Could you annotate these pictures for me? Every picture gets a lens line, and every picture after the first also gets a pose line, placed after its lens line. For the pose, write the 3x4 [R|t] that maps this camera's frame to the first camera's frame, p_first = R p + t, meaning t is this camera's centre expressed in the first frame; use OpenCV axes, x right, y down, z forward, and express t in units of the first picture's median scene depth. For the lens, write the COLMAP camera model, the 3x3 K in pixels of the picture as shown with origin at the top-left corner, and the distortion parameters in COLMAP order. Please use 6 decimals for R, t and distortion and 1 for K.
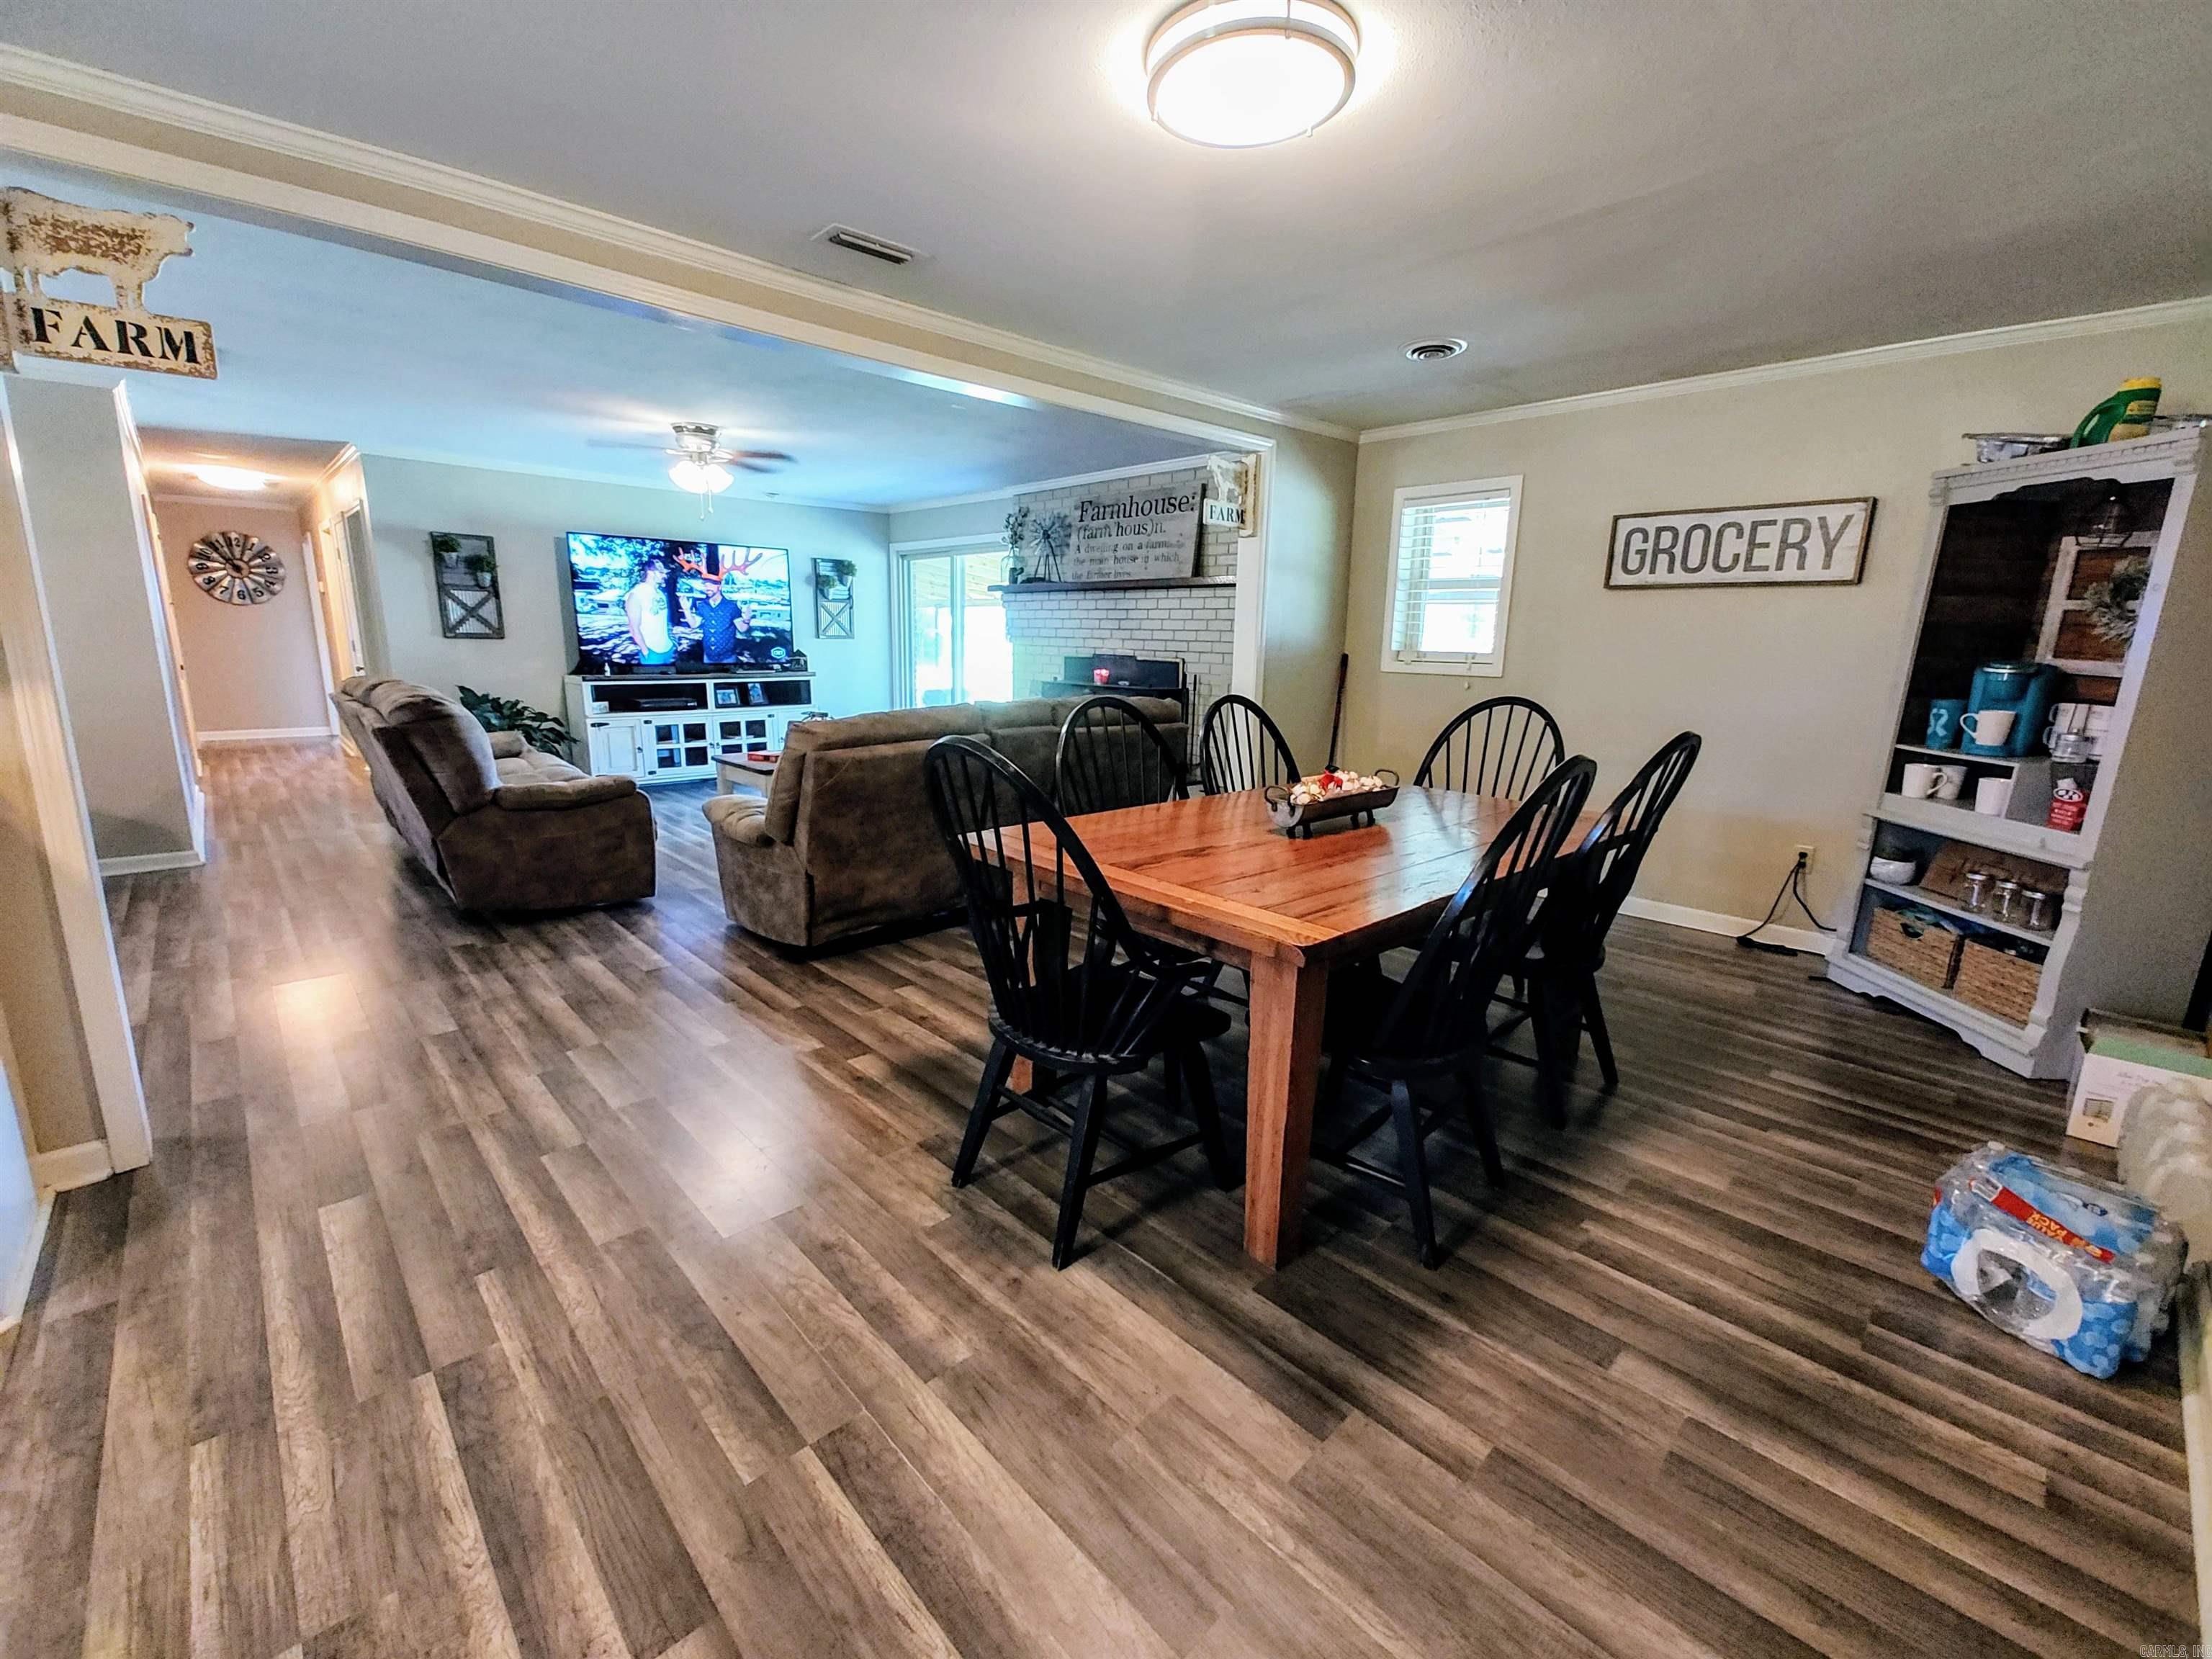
lens RADIAL K [[921.7, 0, 1092.7], [0, 921.7, 832.8], [0, 0, 1]] dist [0.007175, -0.005506]
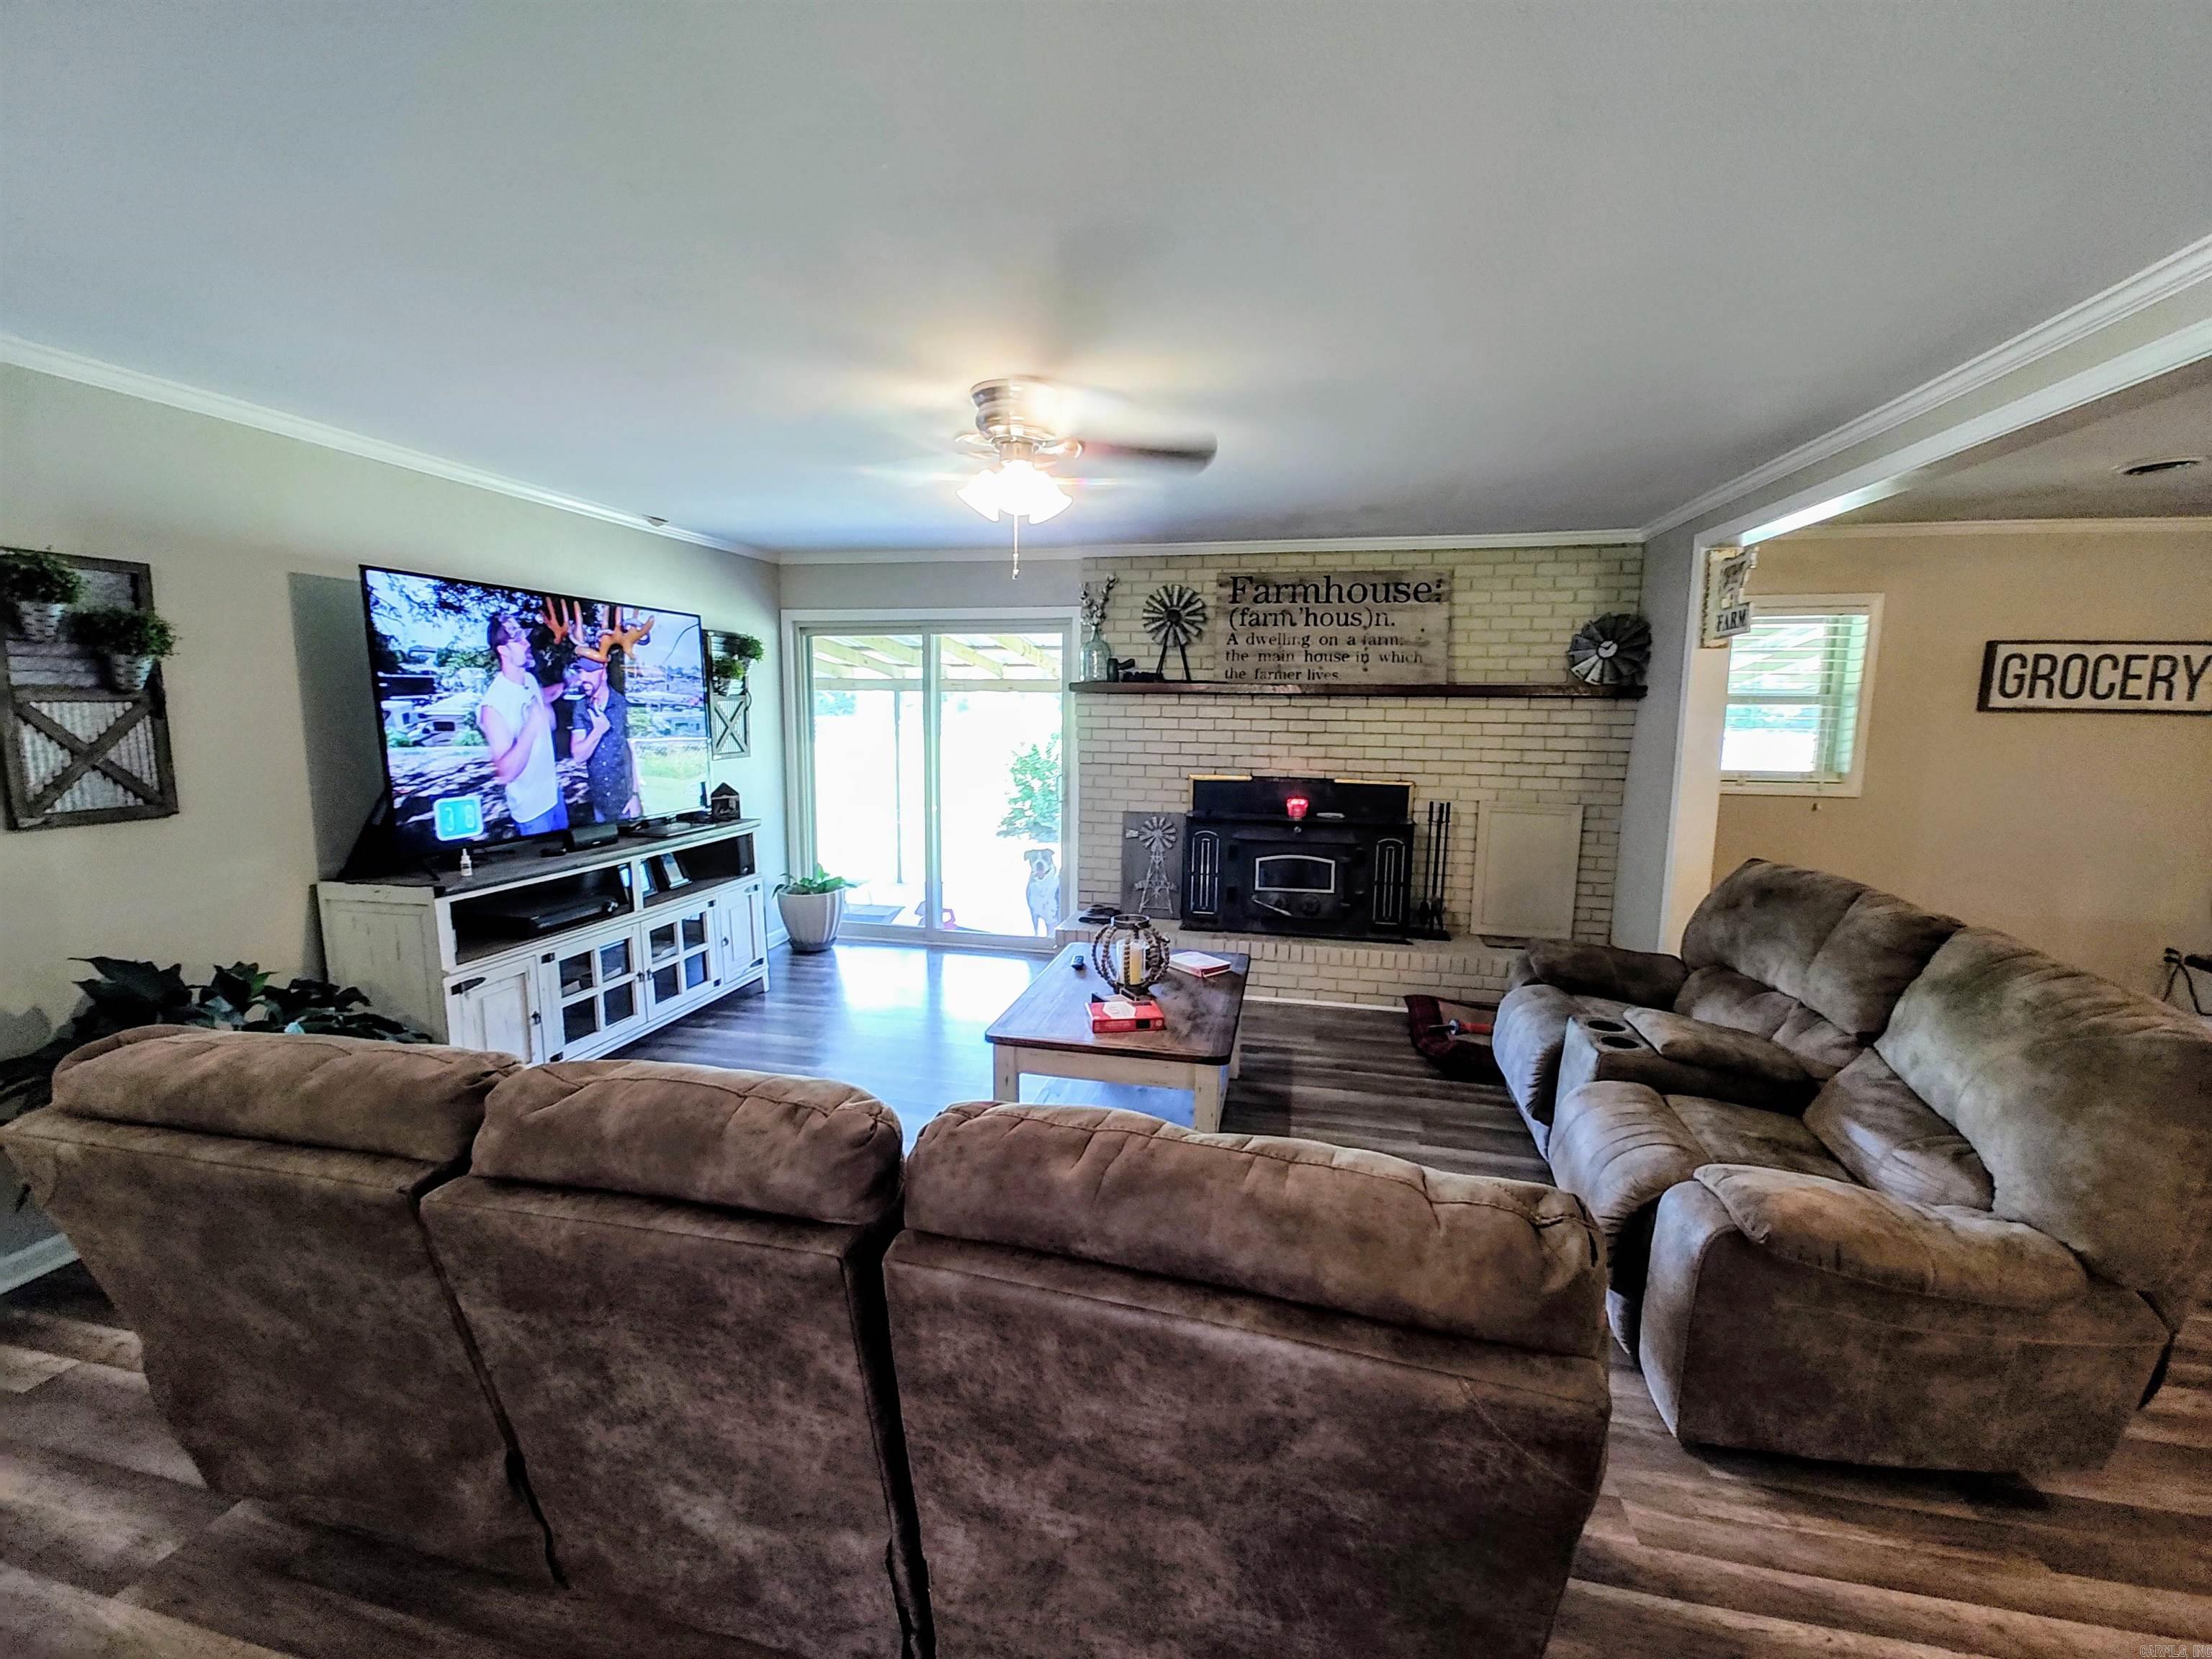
lens RADIAL K [[921.7, 0, 1109.5], [0, 921.7, 843.9], [0, 0, 1]] dist [0.007175, -0.005506]
pose [[0.830175, -0.091341, 0.549970, -0.551410], [0.122388, 0.992282, -0.019941, -0.148003], [-0.543904, 0.083864, 0.834946, 0.469203]]
